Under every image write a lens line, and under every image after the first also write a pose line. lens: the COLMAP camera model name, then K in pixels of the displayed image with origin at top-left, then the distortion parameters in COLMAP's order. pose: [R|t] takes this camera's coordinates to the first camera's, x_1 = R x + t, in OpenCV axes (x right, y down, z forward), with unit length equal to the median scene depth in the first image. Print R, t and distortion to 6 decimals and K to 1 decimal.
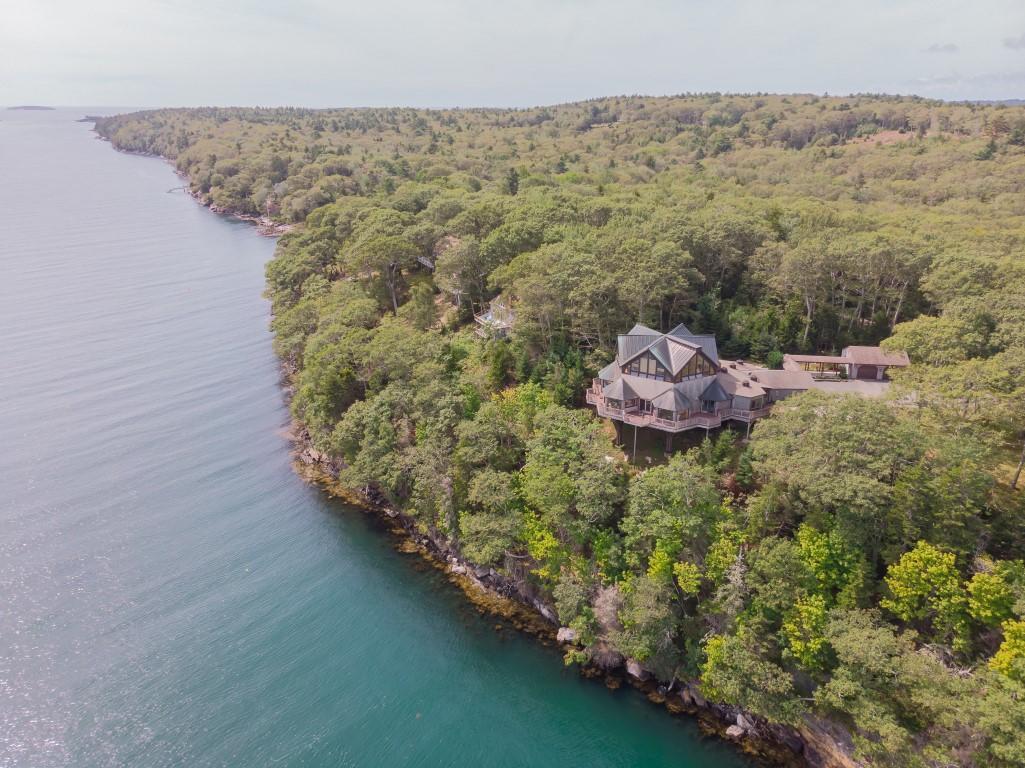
lens RADIAL K [[768.4, 0, 512.5], [0, 768.4, 384.0], [0, 0, 1]] dist [-0.004866, 0.039069]
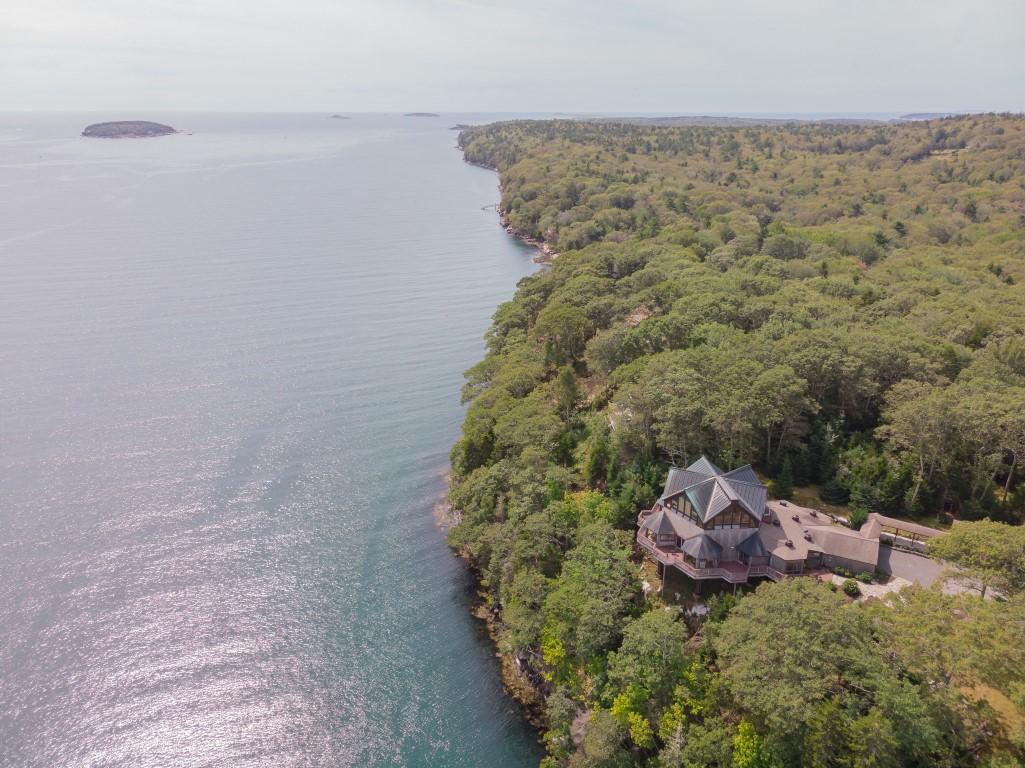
lens RADIAL K [[768.4, 0, 512.5], [0, 768.4, 384.0], [0, 0, 1]] dist [-0.004866, 0.039069]
pose [[0.909583, 0.143599, -0.389920, 0.166541], [-0.144071, 0.989165, 0.028207, -0.087473], [0.389746, 0.030519, 0.920416, -0.015265]]
